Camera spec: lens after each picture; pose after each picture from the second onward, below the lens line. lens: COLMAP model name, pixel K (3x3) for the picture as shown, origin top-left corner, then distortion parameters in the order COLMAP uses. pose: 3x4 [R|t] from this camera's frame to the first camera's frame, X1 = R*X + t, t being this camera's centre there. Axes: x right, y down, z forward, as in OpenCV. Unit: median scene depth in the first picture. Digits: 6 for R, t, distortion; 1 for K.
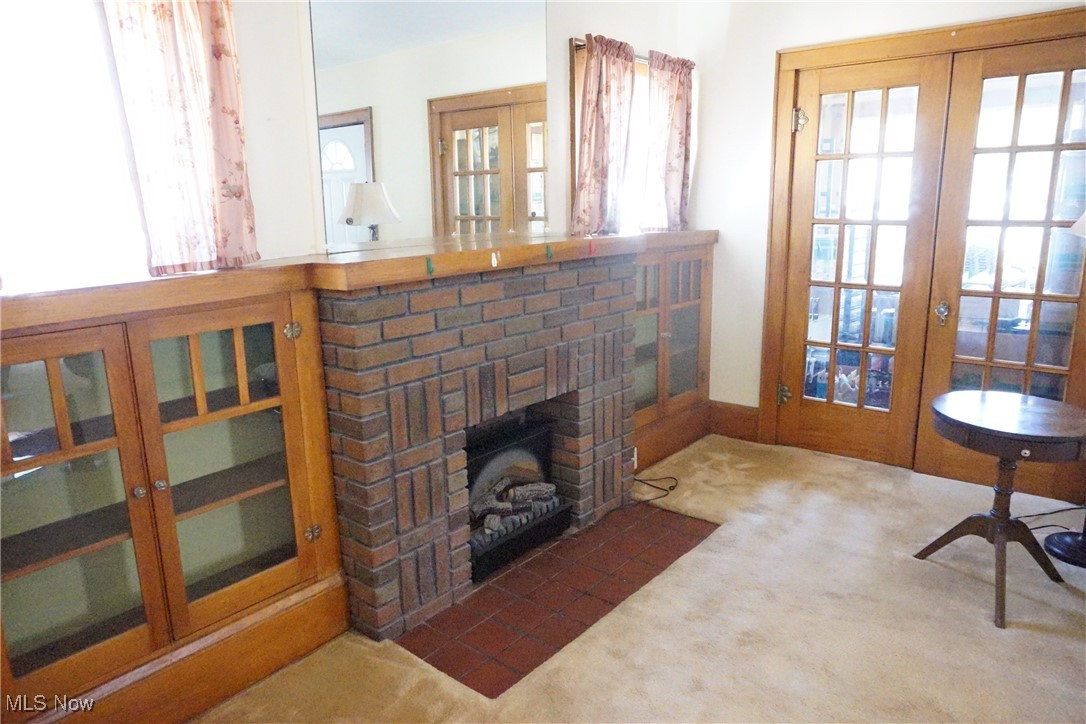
lens RADIAL K [[727.1, 0, 543.0], [0, 727.1, 362.0], [0, 0, 1]] dist [-0.051829, 0.035009]
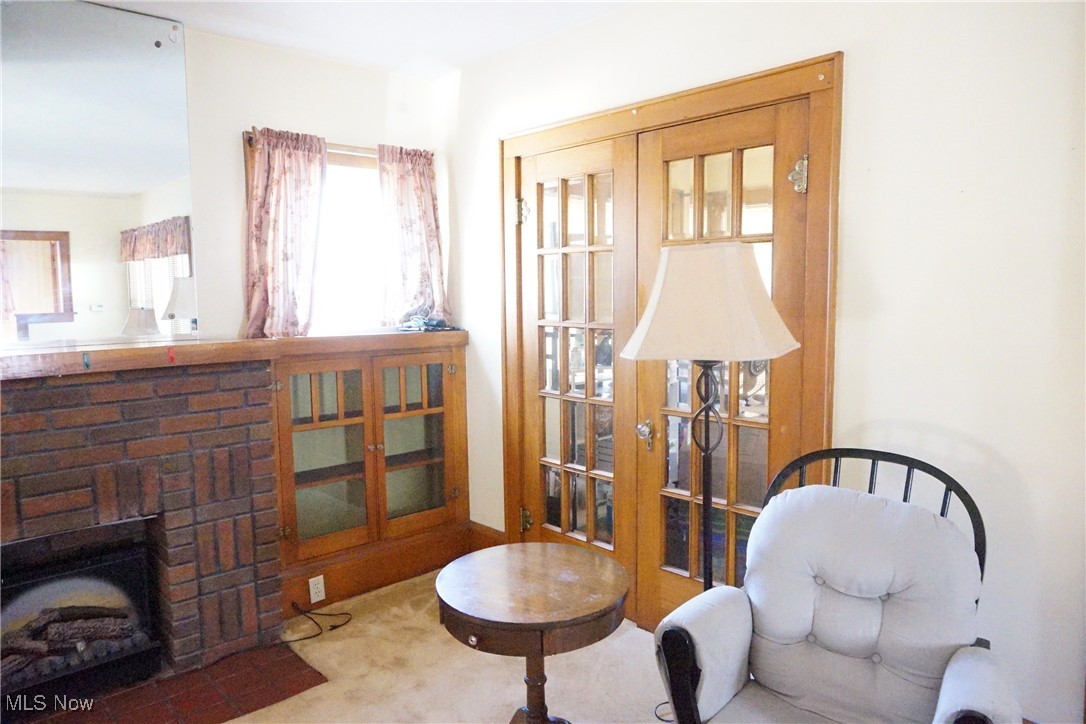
lens RADIAL K [[727.1, 0, 543.0], [0, 727.1, 362.0], [0, 0, 1]] dist [-0.051829, 0.035009]
pose [[0.991457, 0.019352, -0.128987, 0.553655], [-0.034154, 0.992945, -0.113549, -0.054642], [0.125880, 0.116984, 0.985124, 0.153656]]
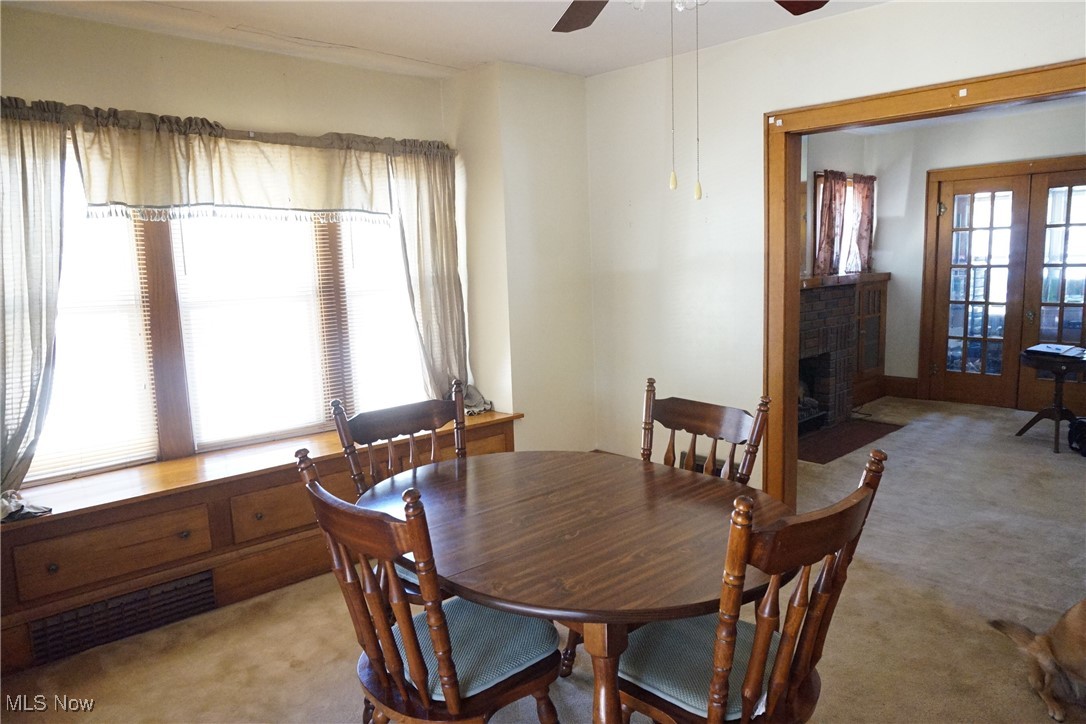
lens RADIAL K [[727.1, 0, 543.0], [0, 727.1, 362.0], [0, 0, 1]] dist [-0.051829, 0.035009]
pose [[0.990990, 0.003723, -0.133882, -0.409229], [-0.013168, 0.997479, -0.069734, 0.187953], [0.133285, 0.070868, 0.988541, -0.917404]]
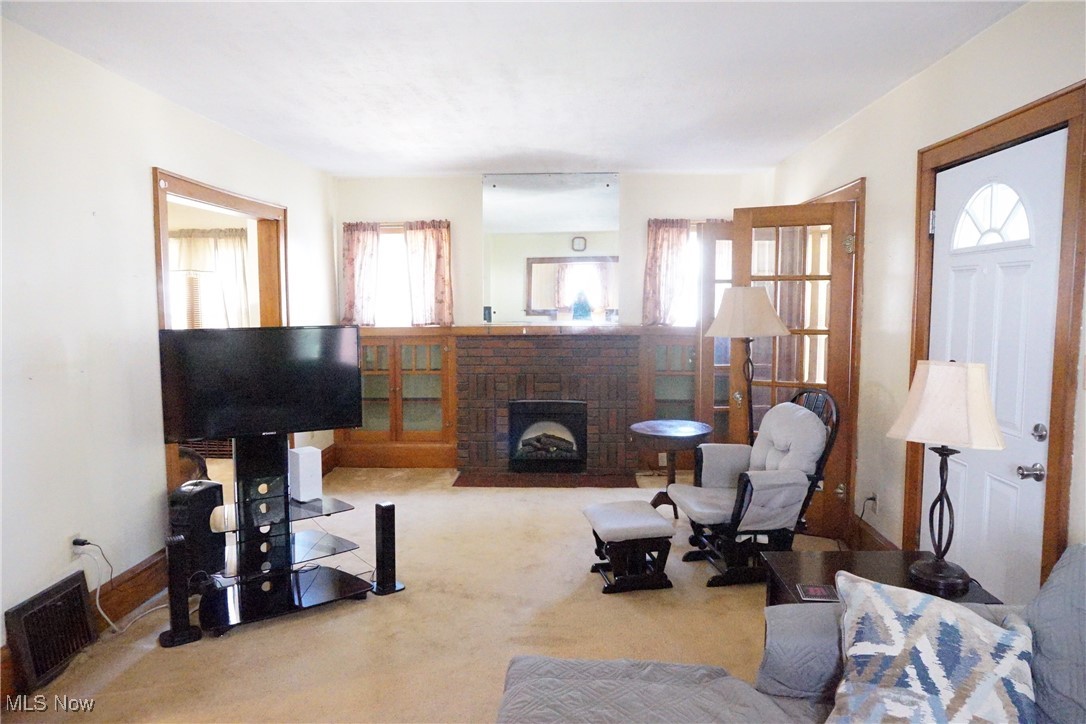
lens RADIAL K [[727.1, 0, 543.0], [0, 727.1, 362.0], [0, 0, 1]] dist [-0.051829, 0.035009]
pose [[0.588182, 0.086866, -0.804050, 1.397233], [-0.183041, 0.982714, -0.027732, 0.010975], [0.787742, 0.163486, 0.593914, -0.260428]]
